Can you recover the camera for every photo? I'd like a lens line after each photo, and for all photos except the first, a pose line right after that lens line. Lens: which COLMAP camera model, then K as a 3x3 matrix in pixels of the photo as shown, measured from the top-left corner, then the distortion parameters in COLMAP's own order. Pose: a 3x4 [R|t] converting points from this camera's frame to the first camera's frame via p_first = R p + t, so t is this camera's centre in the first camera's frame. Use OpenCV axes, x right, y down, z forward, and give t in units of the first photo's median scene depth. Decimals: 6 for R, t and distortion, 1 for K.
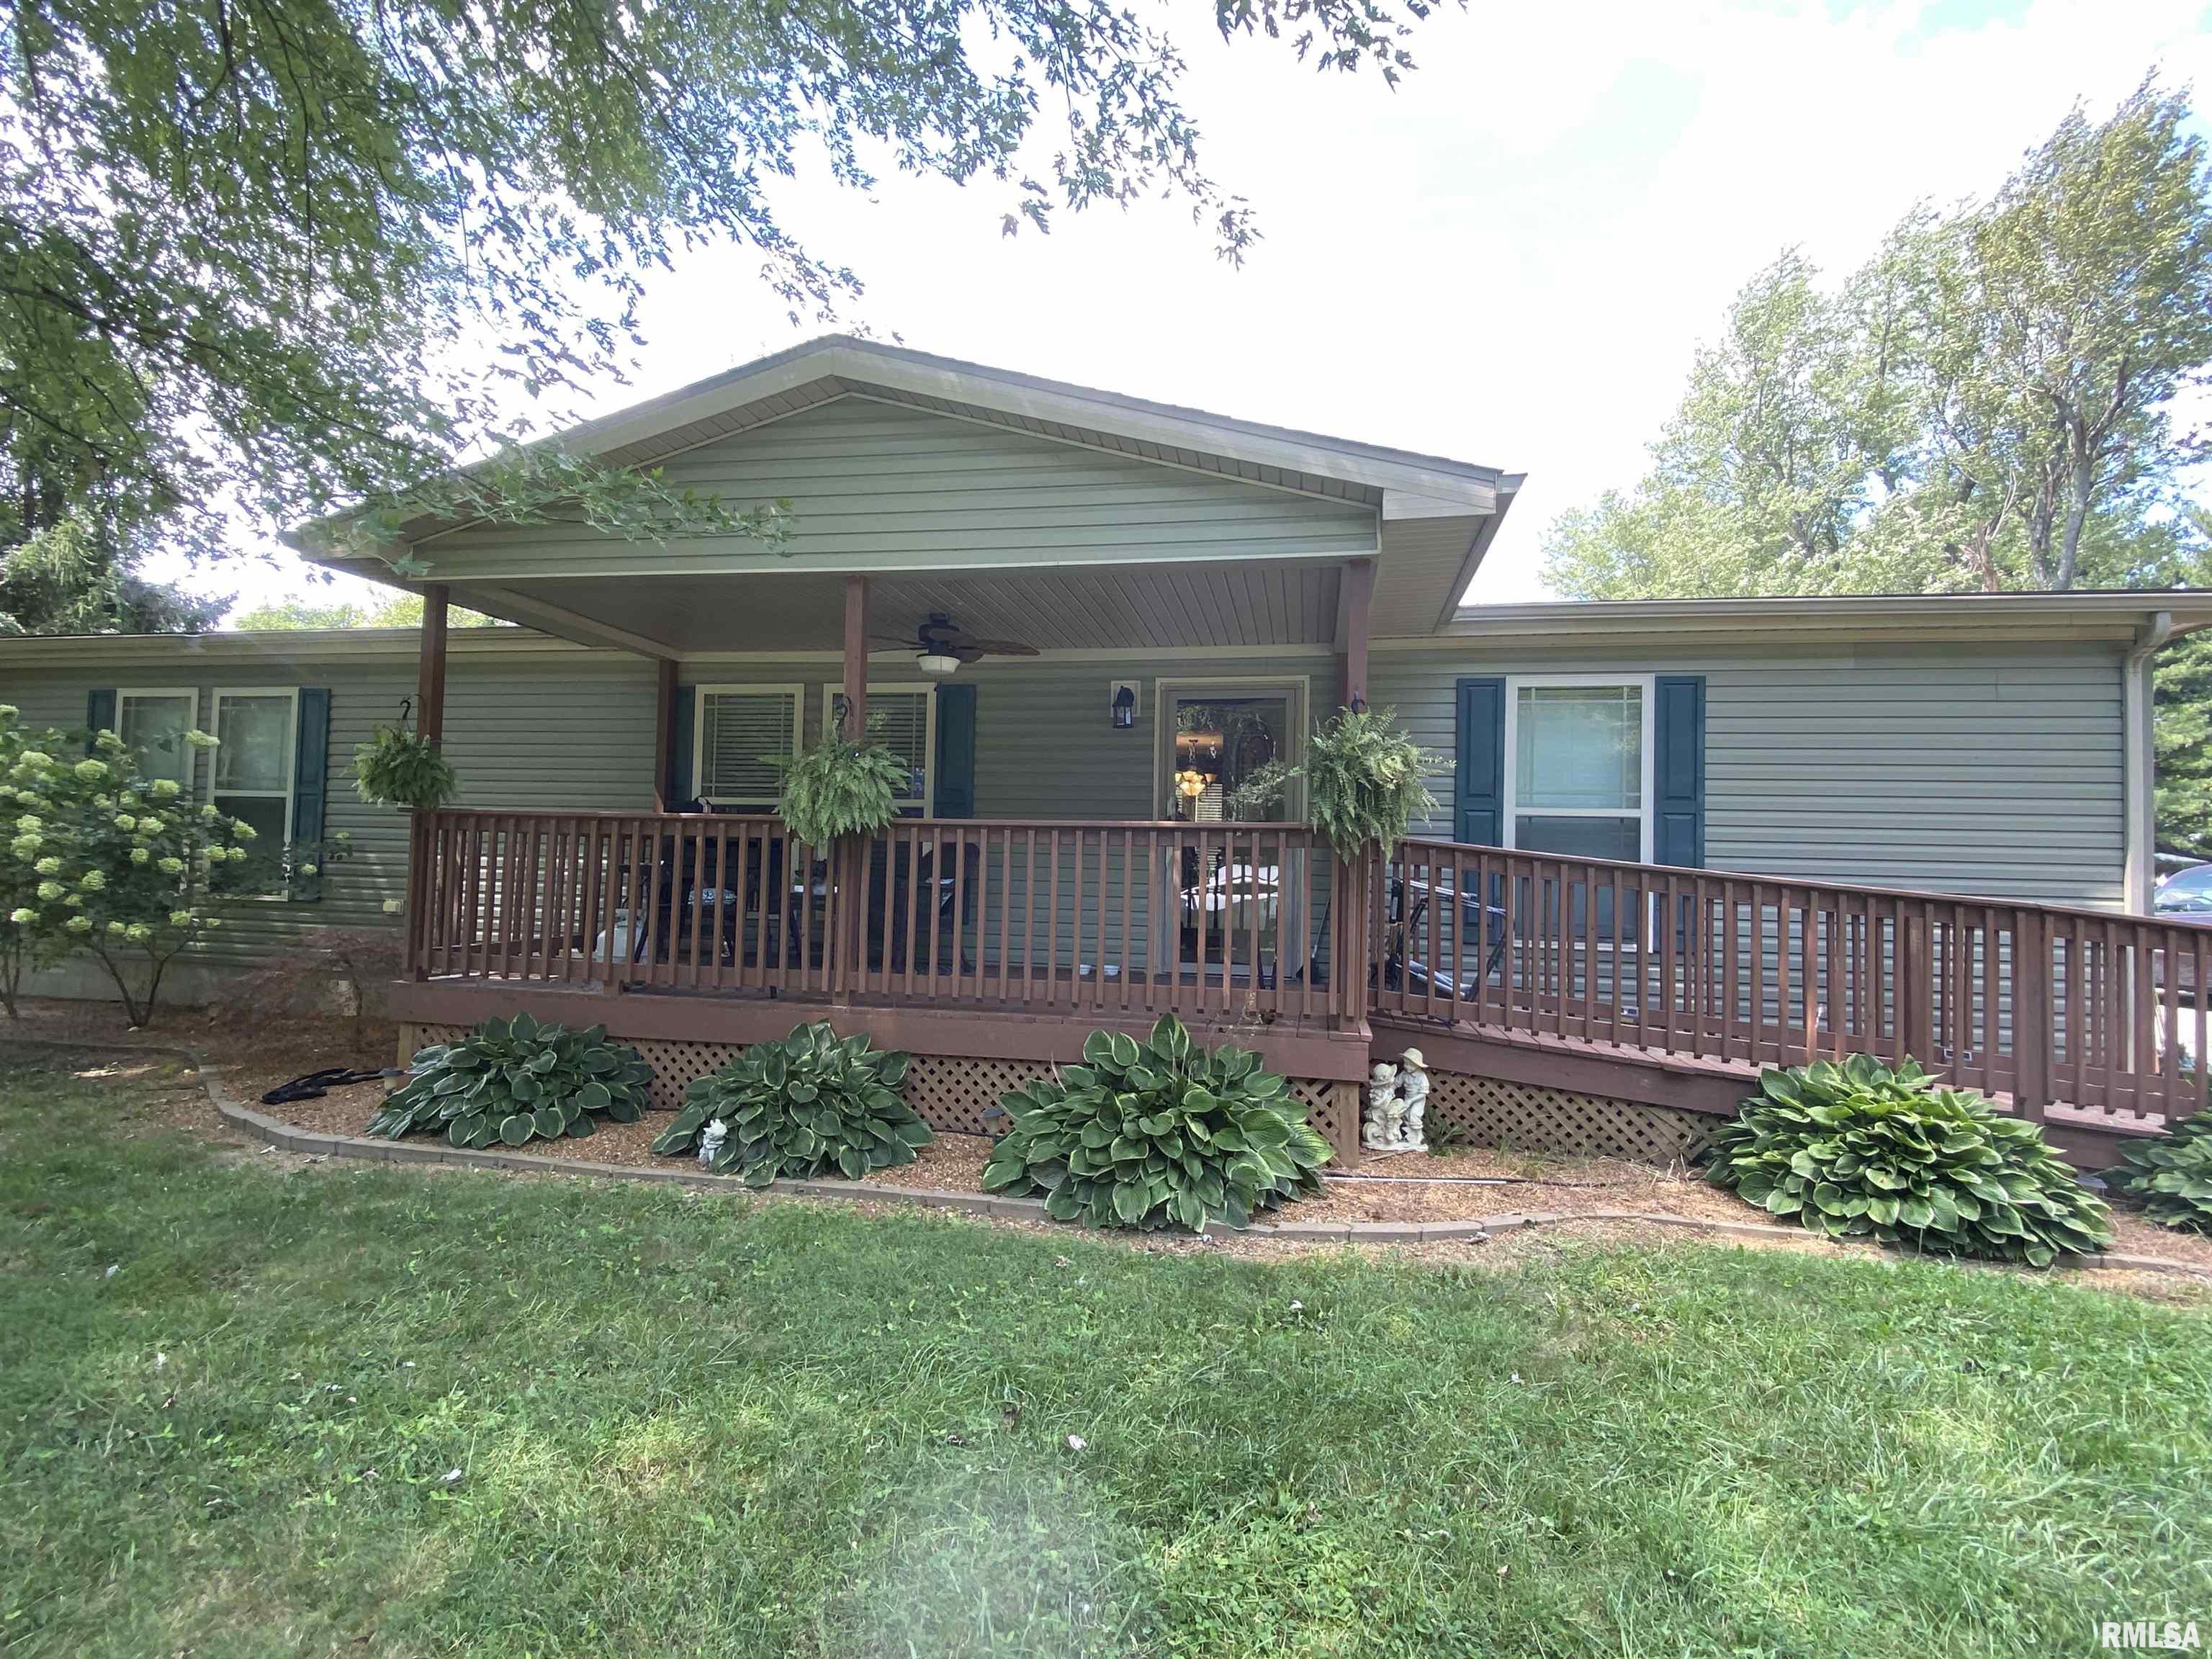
lens RADIAL K [[1105.7, 0, 1106.0], [0, 1105.7, 829.5], [0, 0, 1]] dist [0.019963, -0.013108]
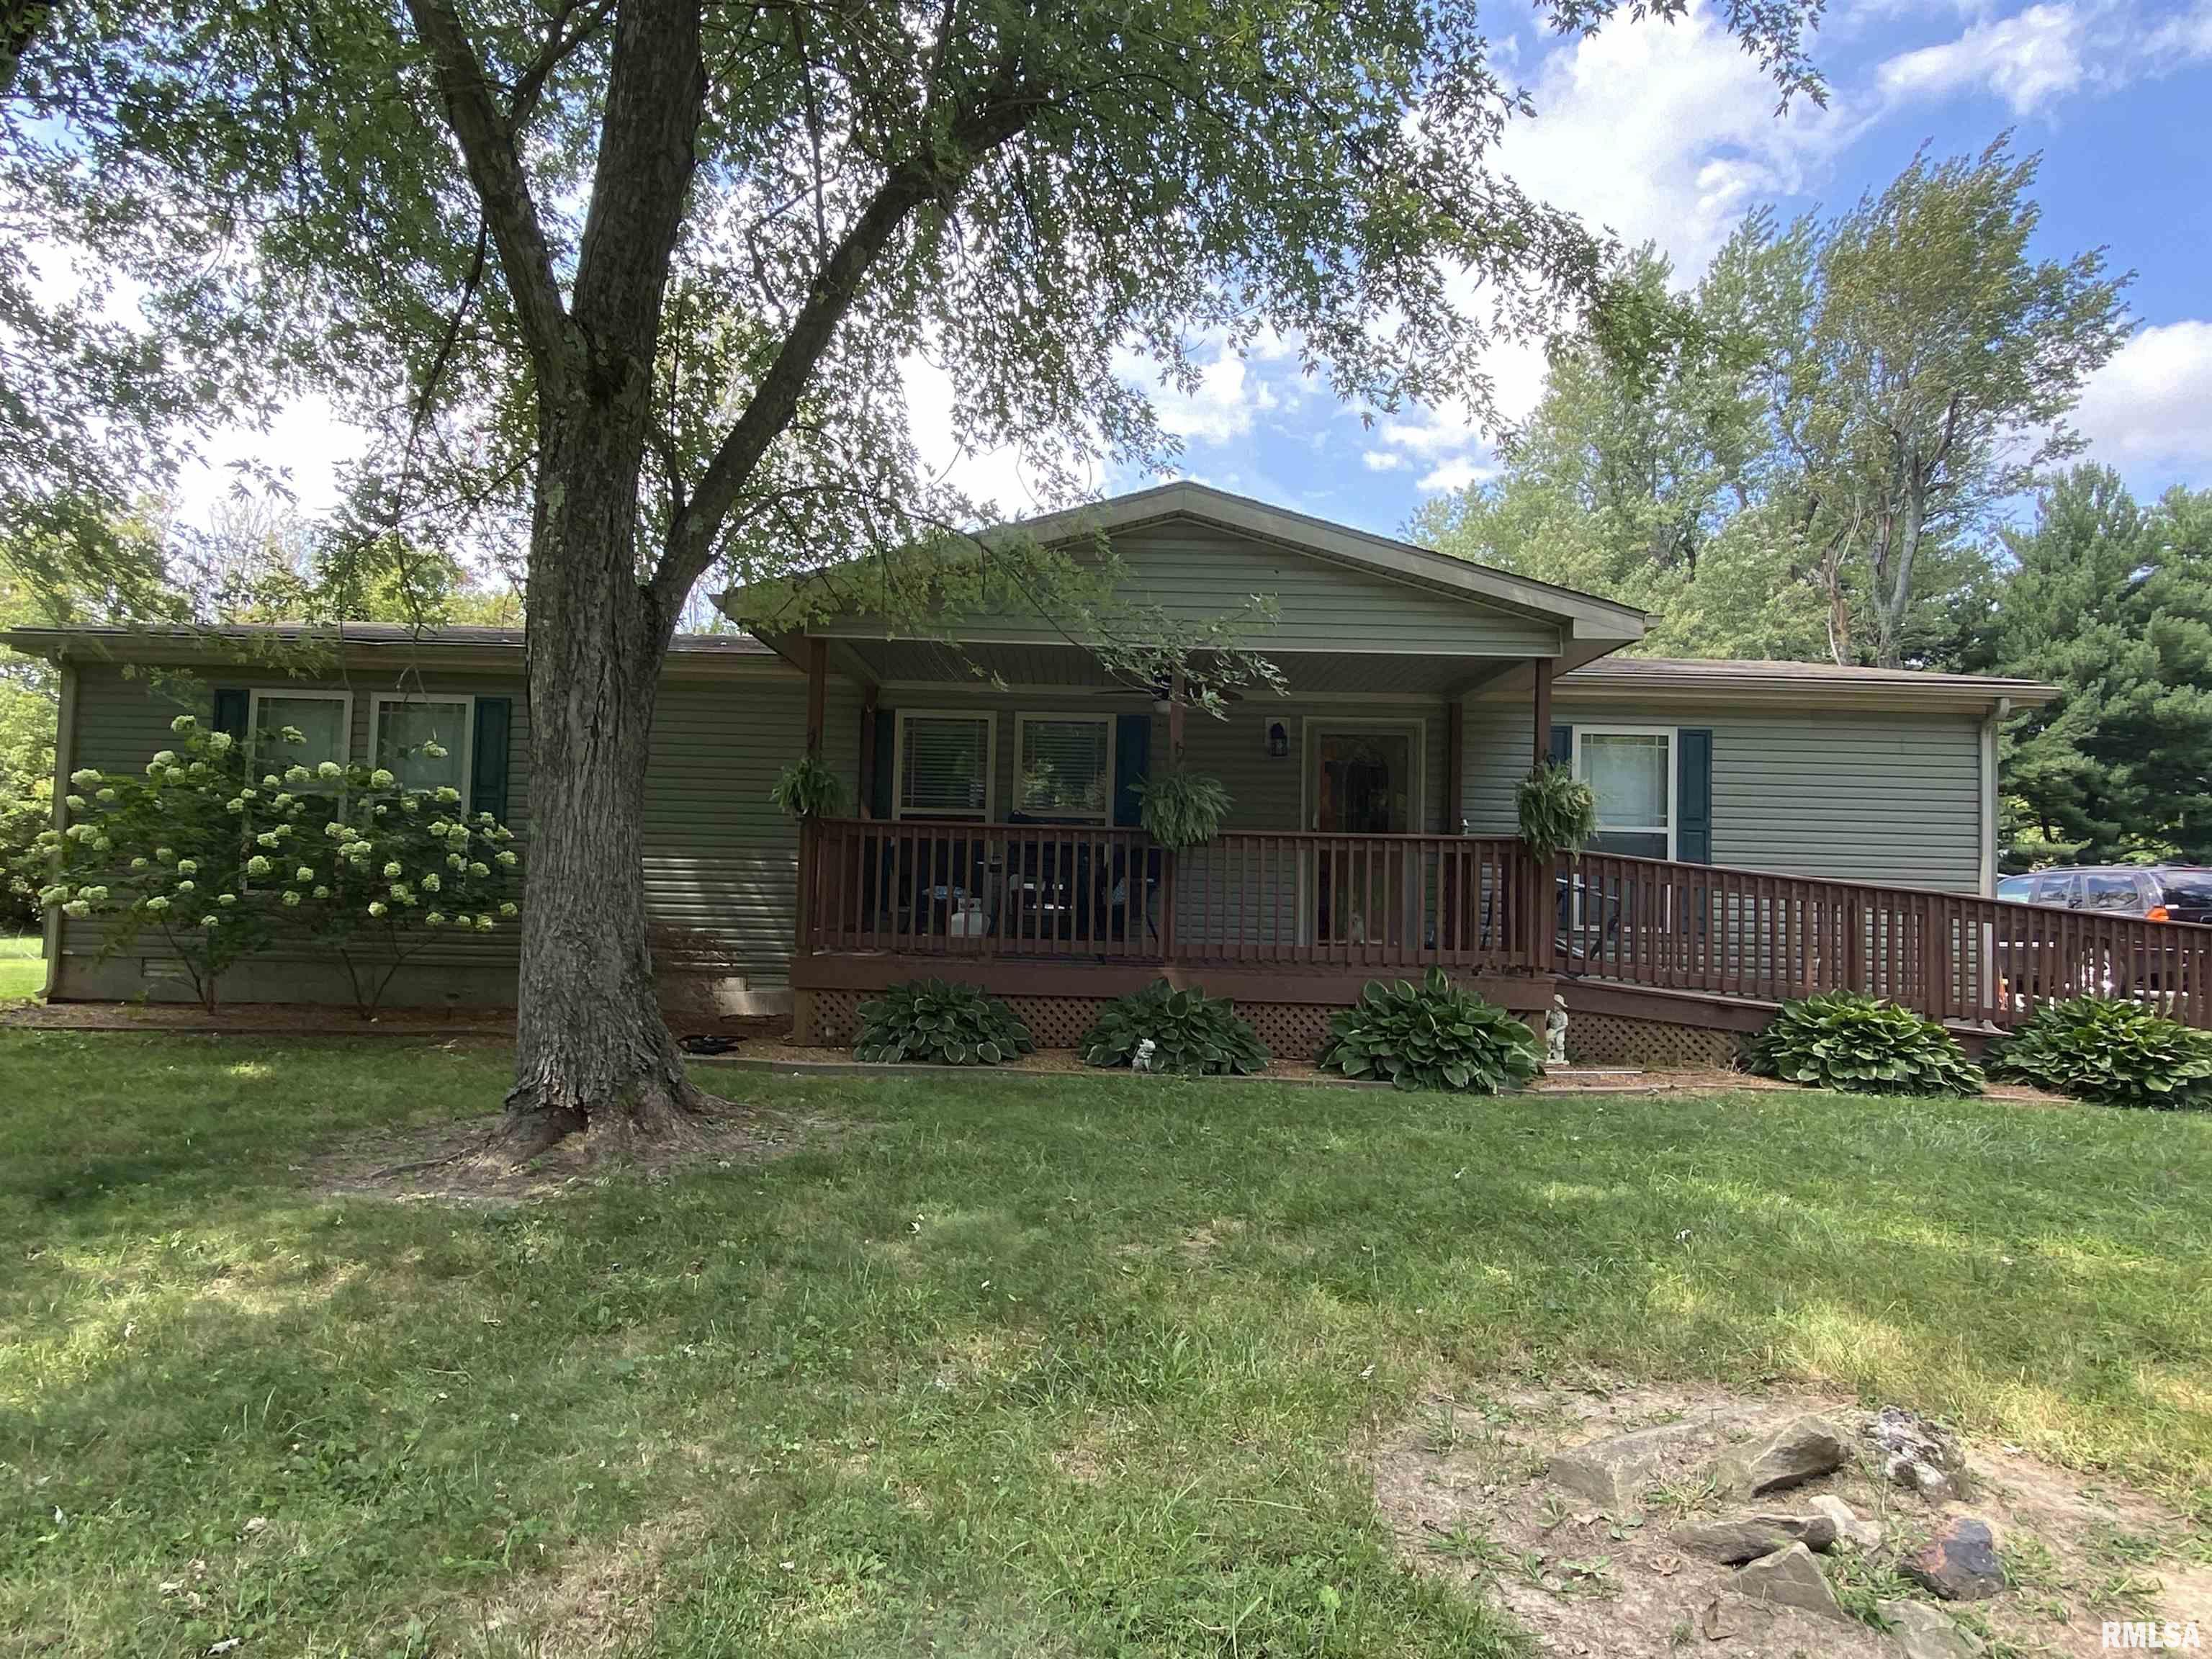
lens RADIAL K [[1332.4, 0, 1106.0], [0, 1332.4, 829.5], [0, 0, 1]] dist [0.003690, 0.000334]
pose [[0.983216, 0.010477, 0.182146, -0.645869], [-0.009305, 0.999930, -0.007286, 0.002646], [-0.182210, 0.005468, 0.983244, -0.619801]]
